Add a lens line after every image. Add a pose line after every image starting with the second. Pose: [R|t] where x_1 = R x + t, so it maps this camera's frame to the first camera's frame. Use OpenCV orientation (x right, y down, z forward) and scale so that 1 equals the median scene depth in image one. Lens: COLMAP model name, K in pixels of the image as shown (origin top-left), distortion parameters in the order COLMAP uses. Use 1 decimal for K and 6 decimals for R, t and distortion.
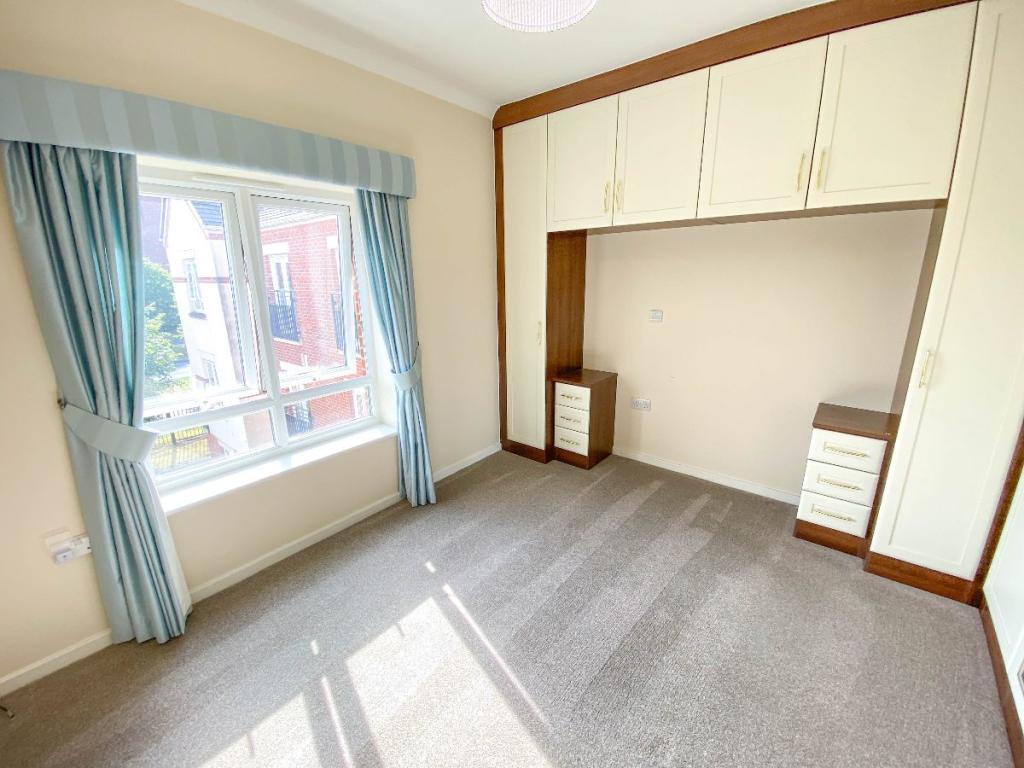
lens RADIAL K [[414.9, 0, 509.9], [0, 414.9, 384.5], [0, 0, 1]] dist [0.028895, -0.021951]
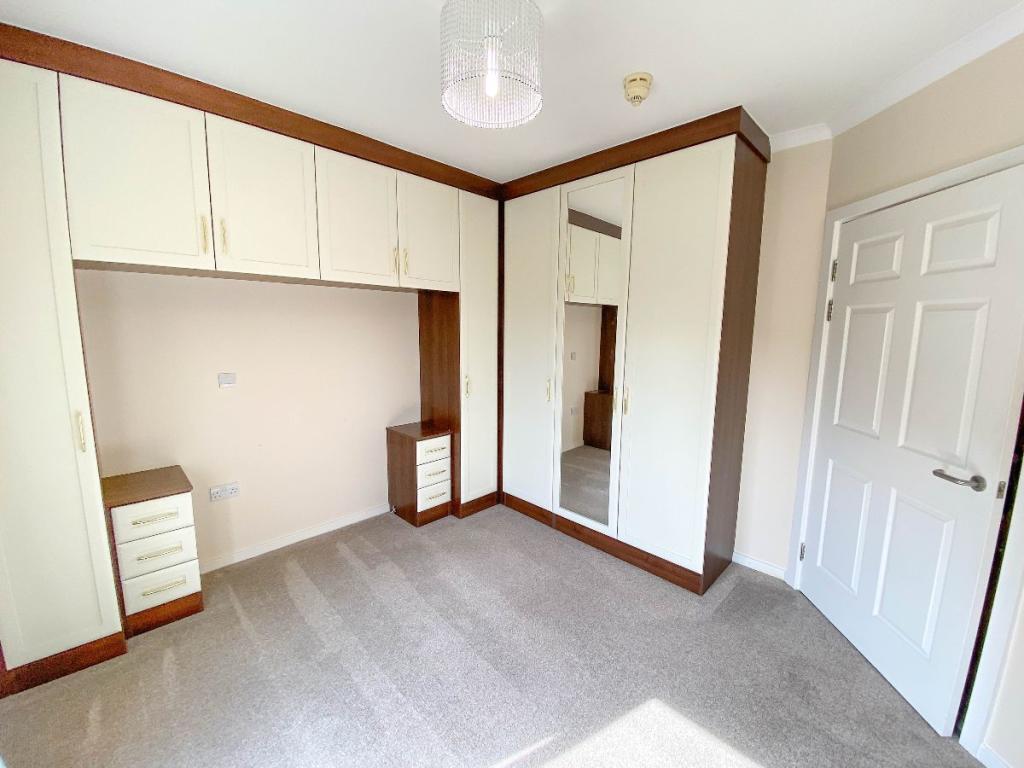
lens RADIAL K [[414.9, 0, 509.9], [0, 414.9, 384.5], [0, 0, 1]] dist [0.028895, -0.021951]
pose [[0.087961, -0.119084, 0.988980, -0.508838], [0.246155, 0.964636, 0.094260, -0.115907], [-0.965231, 0.235151, 0.114163, 0.442138]]
